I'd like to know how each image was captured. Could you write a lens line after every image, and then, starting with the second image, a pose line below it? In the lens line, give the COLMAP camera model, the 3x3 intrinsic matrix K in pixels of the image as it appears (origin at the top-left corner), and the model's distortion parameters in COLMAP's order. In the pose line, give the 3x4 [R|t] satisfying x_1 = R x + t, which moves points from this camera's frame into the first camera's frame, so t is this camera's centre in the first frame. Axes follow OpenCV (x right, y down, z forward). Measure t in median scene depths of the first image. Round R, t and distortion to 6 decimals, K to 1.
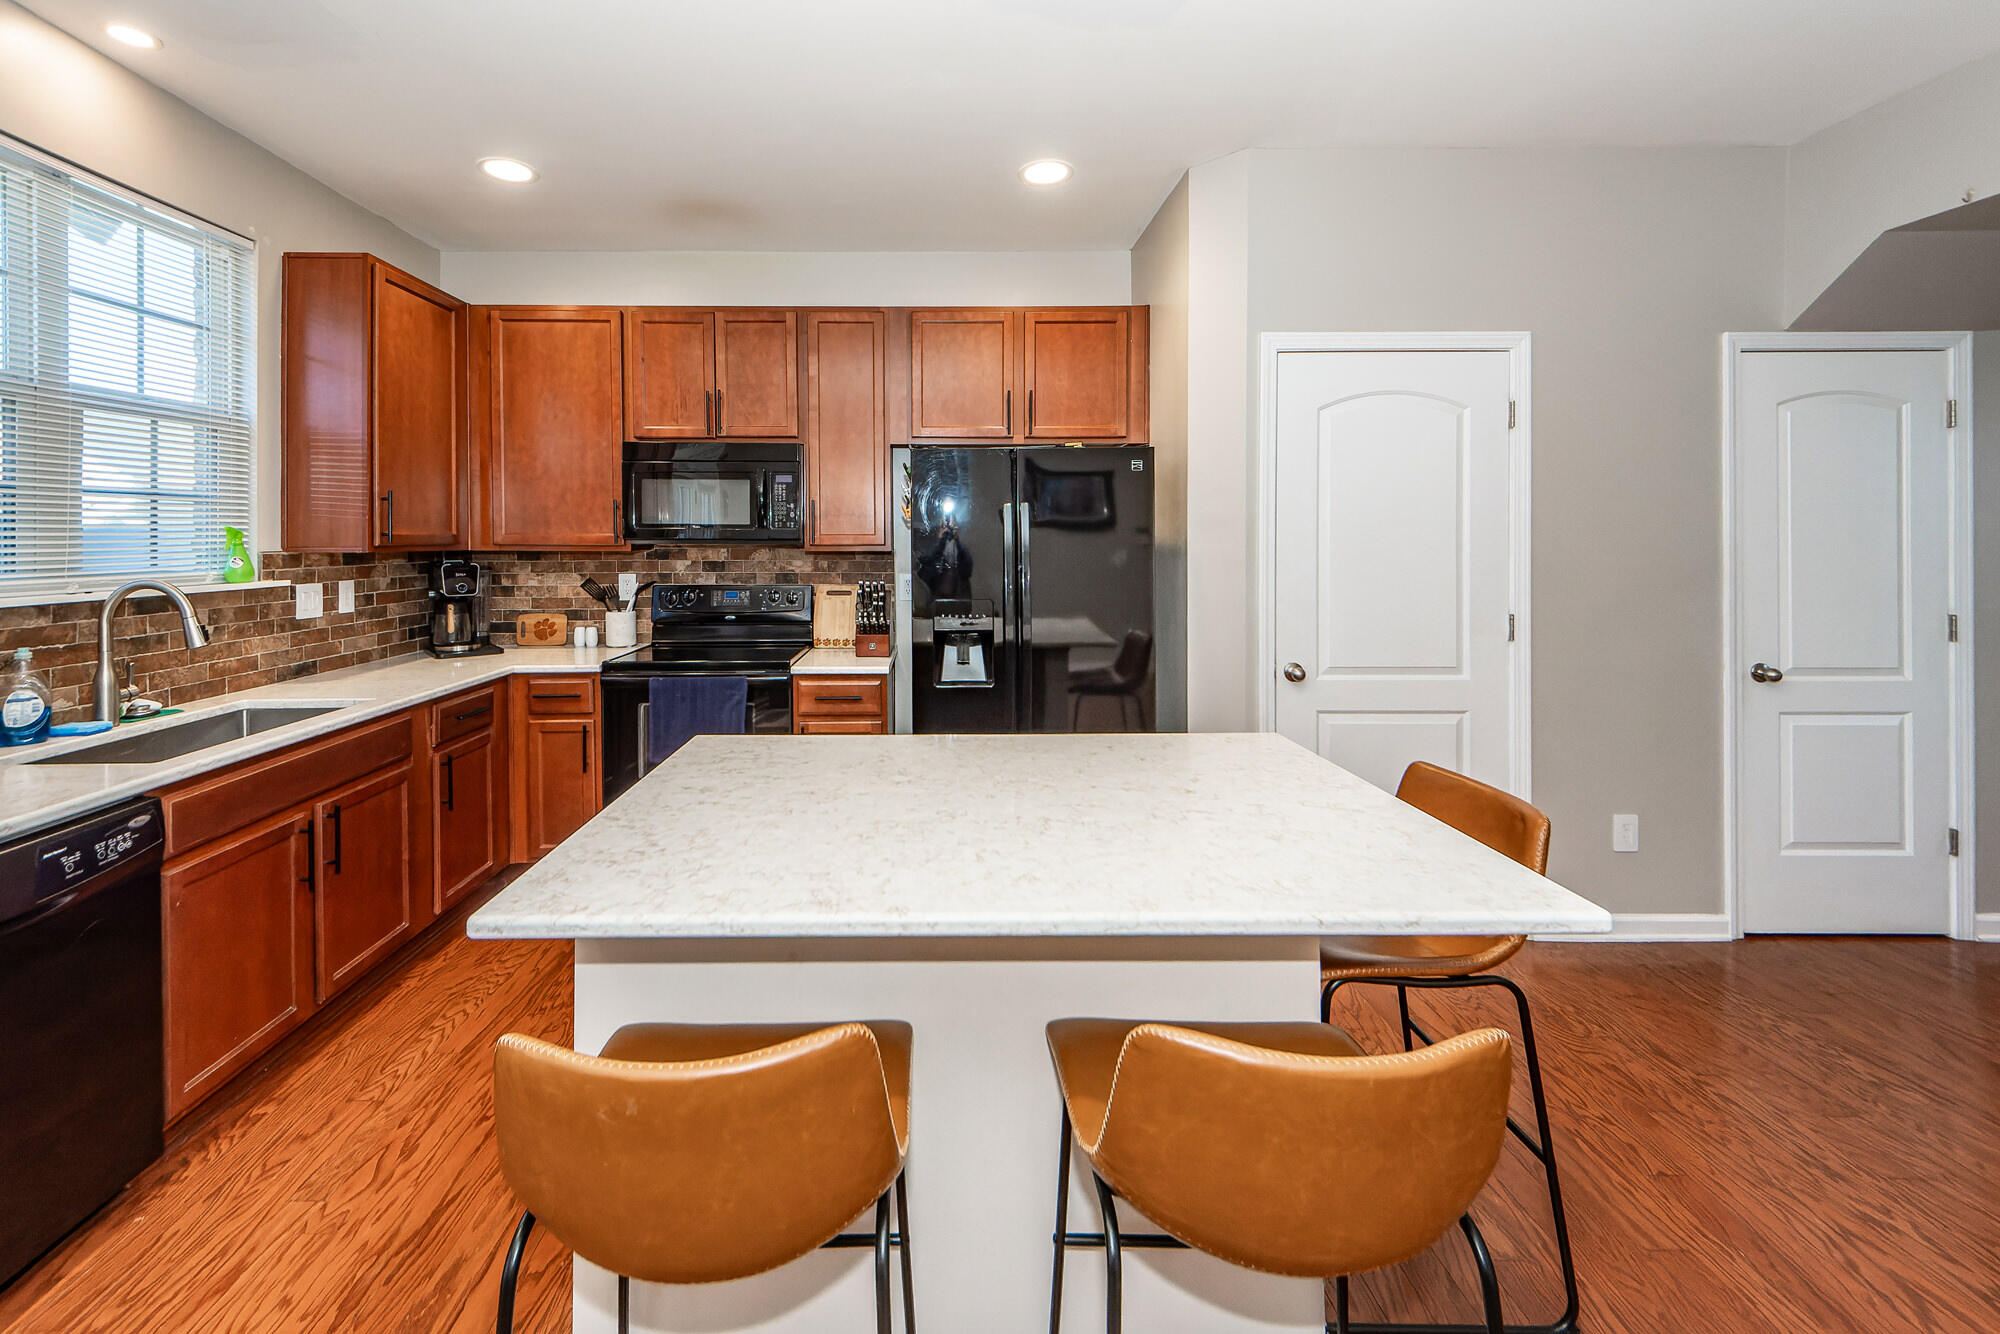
lens RADIAL K [[825.2, 0, 942.3], [0, 825.2, 537.8], [0, 0, 1]] dist [-0.000866, -0.000024]
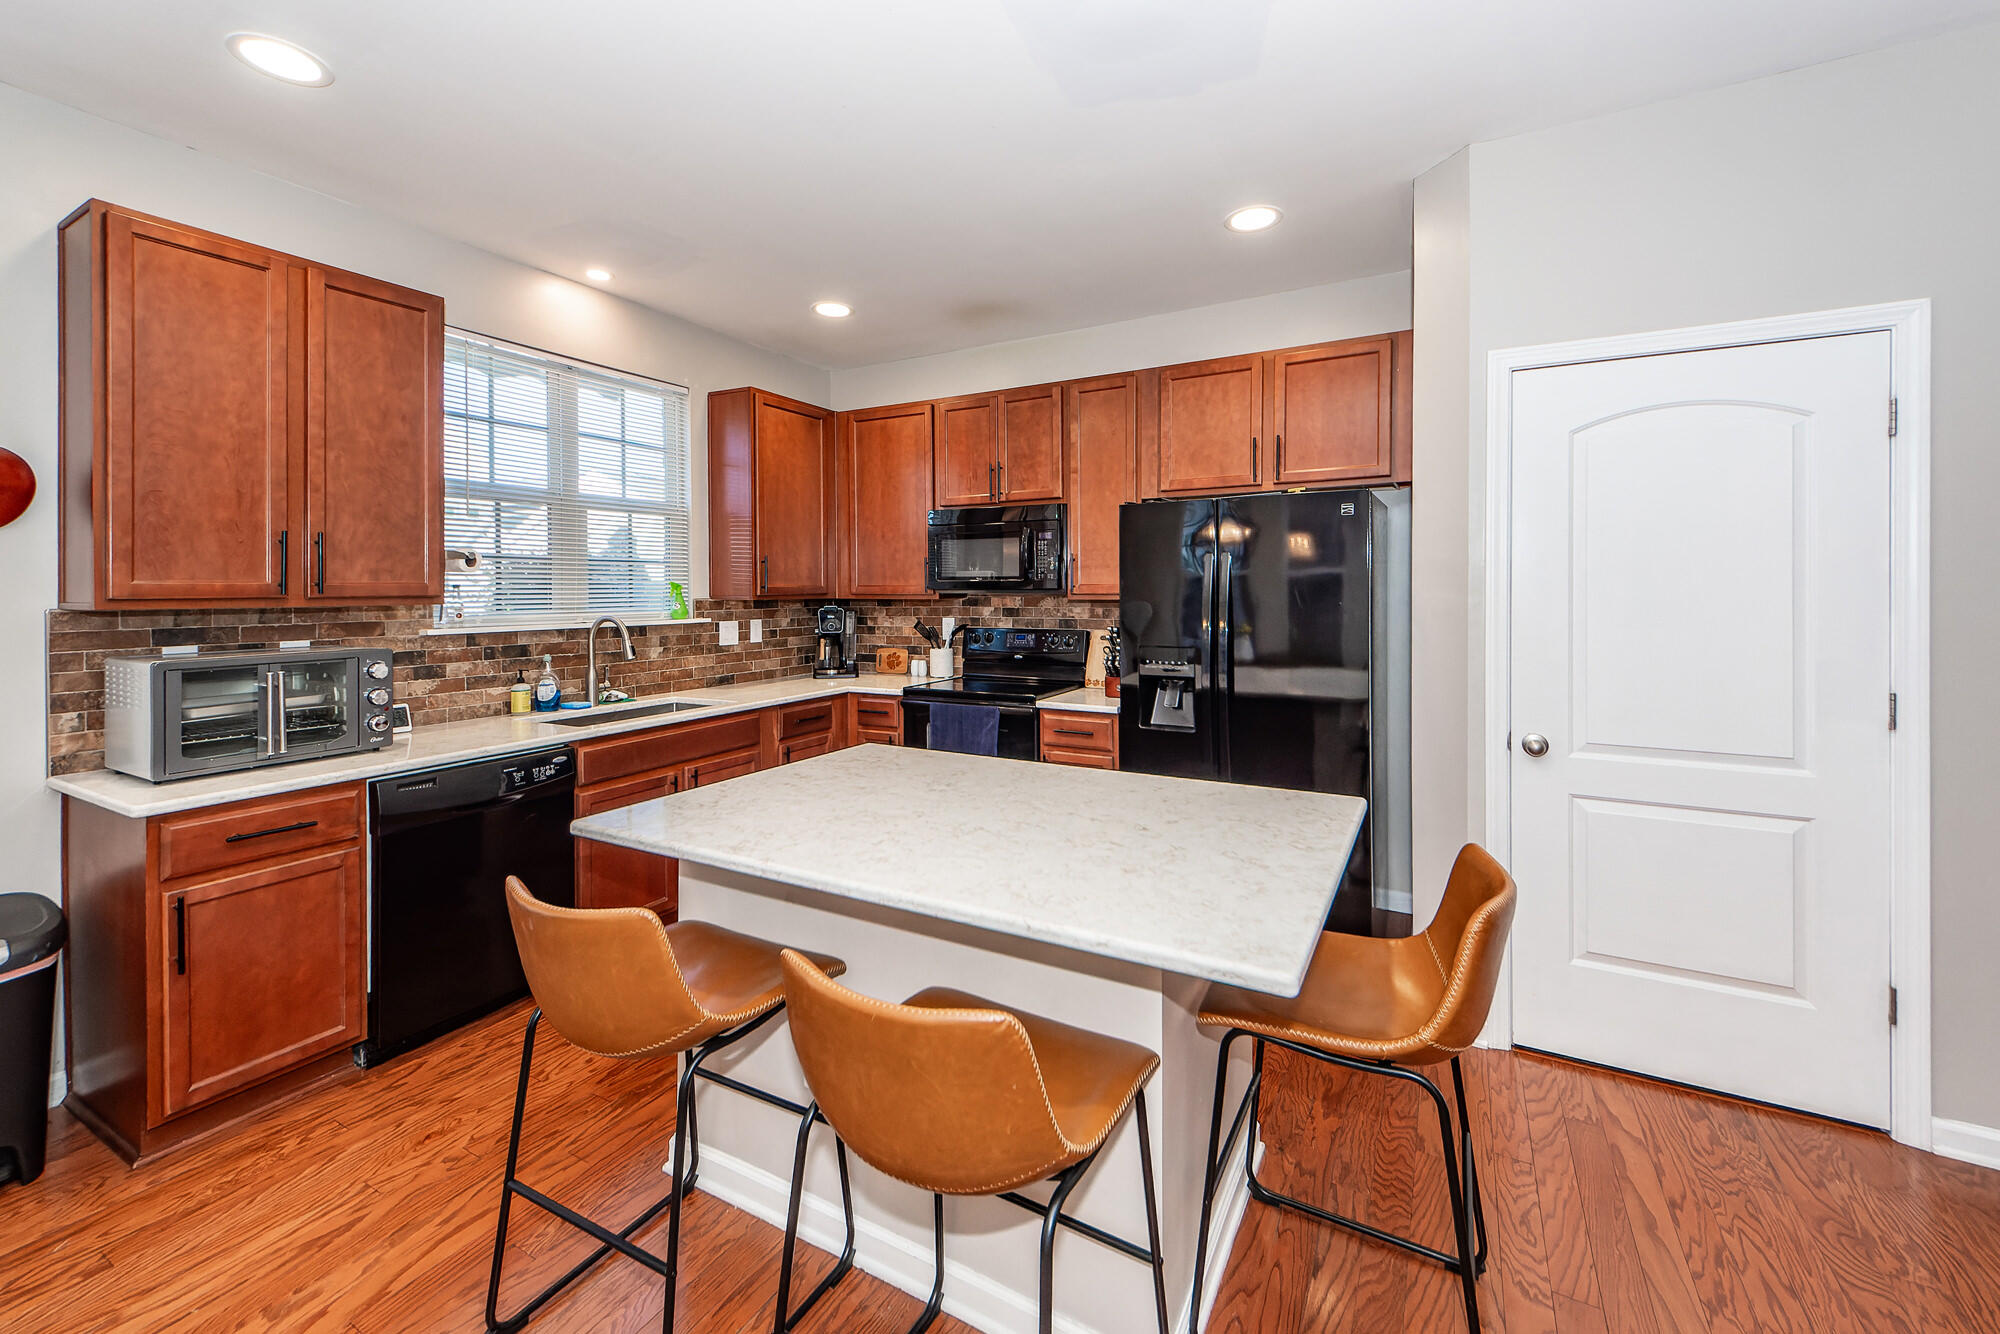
lens RADIAL K [[808.9, 0, 1003.8], [0, 808.9, 590.9], [0, 0, 1]] dist [0.008477, 0.000142]
pose [[0.870032, -0.001636, -0.492993, 0.327828], [0.004106, 0.999984, 0.003927, -0.000392], [0.492978, -0.005441, 0.870025, 0.007215]]
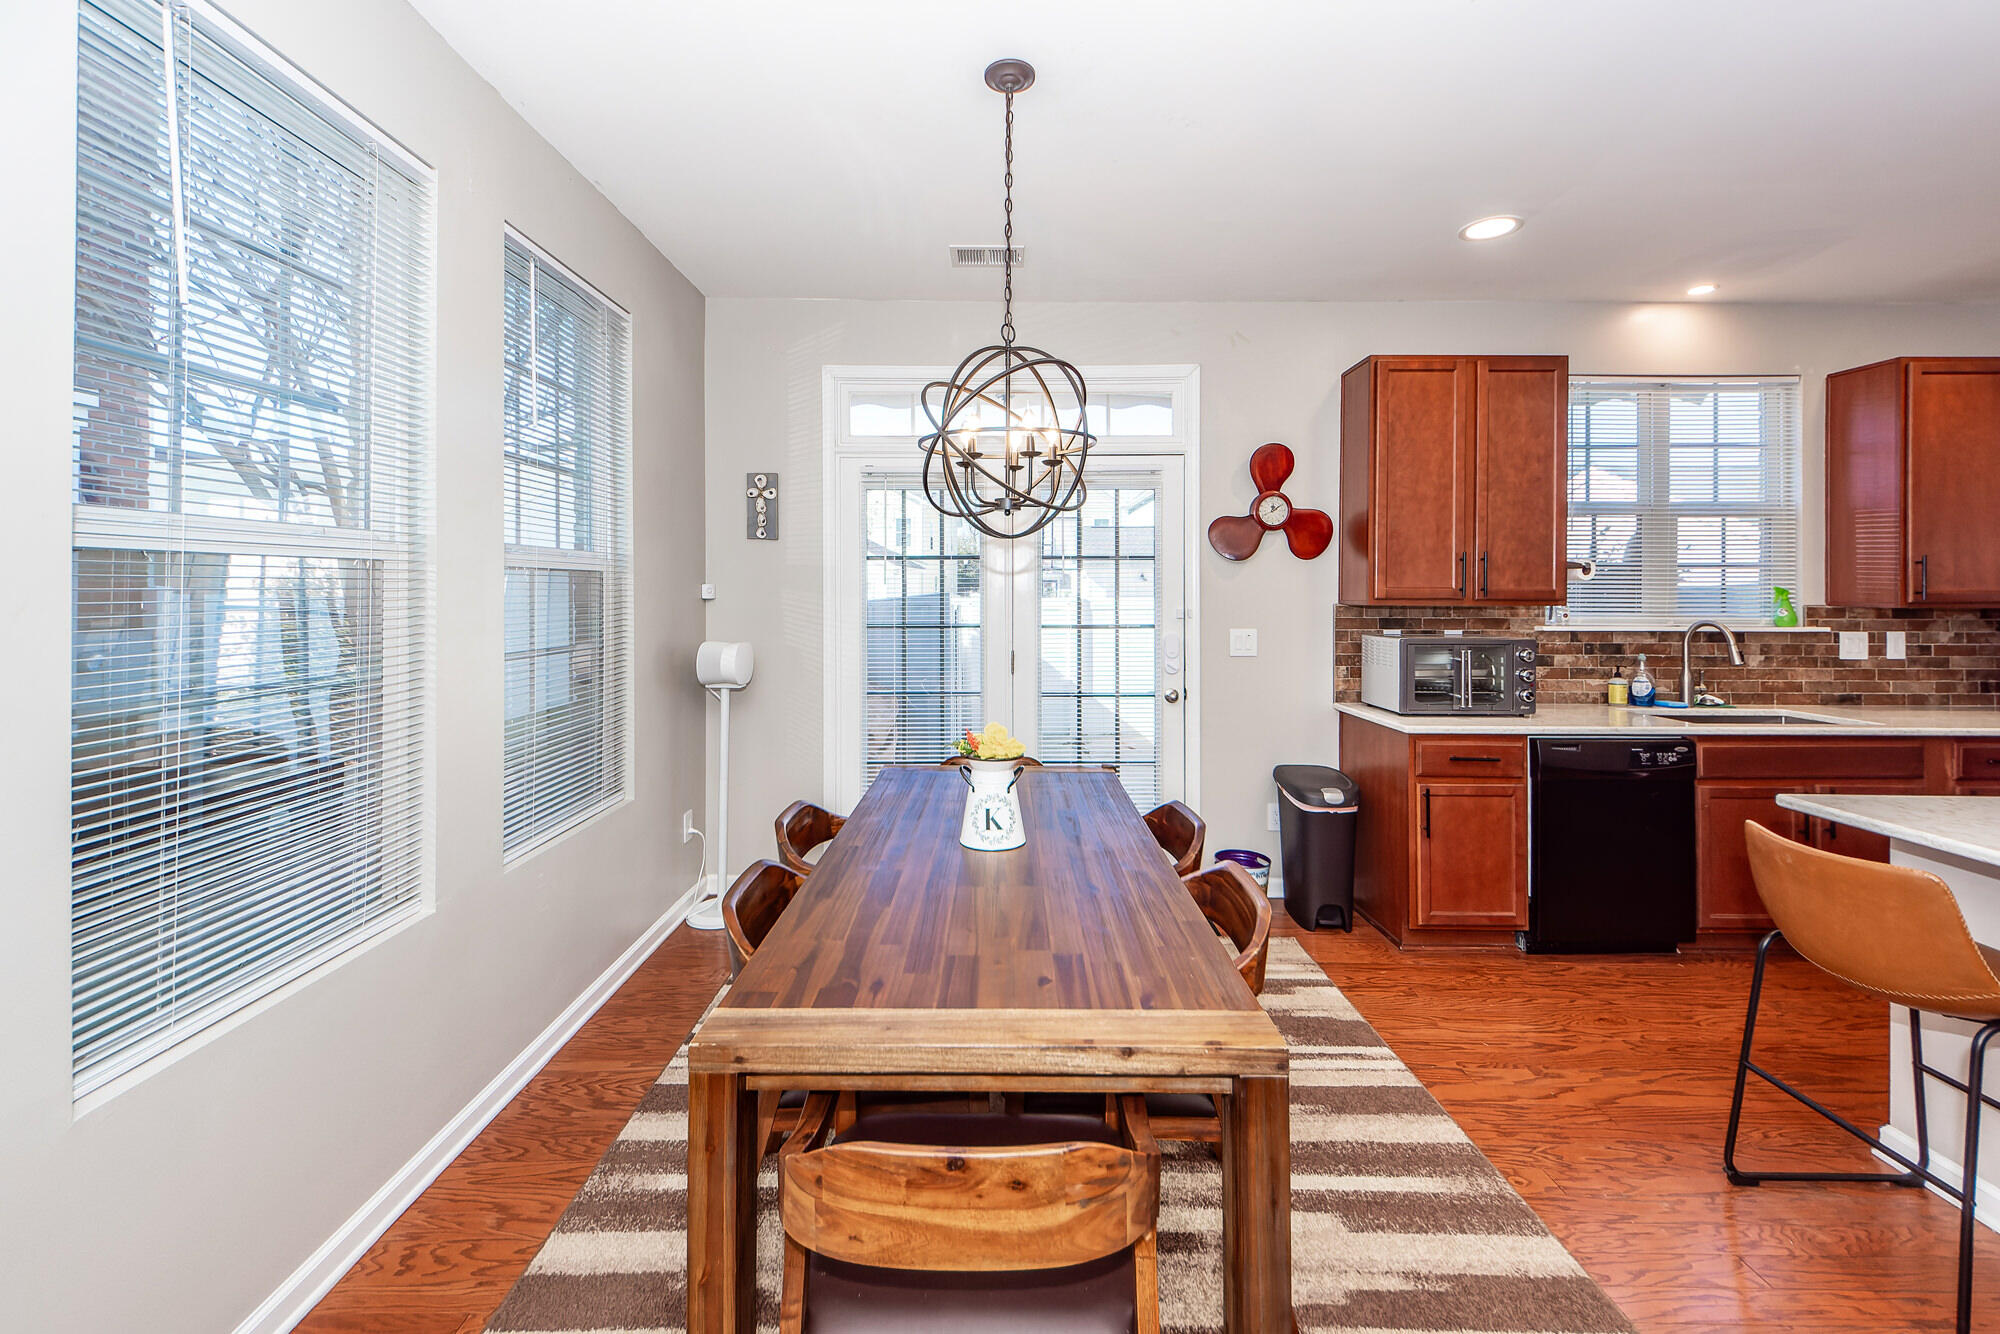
lens RADIAL K [[808.9, 0, 1003.8], [0, 808.9, 590.9], [0, 0, 1]] dist [0.008477, 0.000142]
pose [[-0.002988, -0.000109, -0.999996, 0.445175], [-0.002265, 0.999997, -0.000102, -0.002911], [0.999993, 0.002265, -0.002988, -0.266306]]
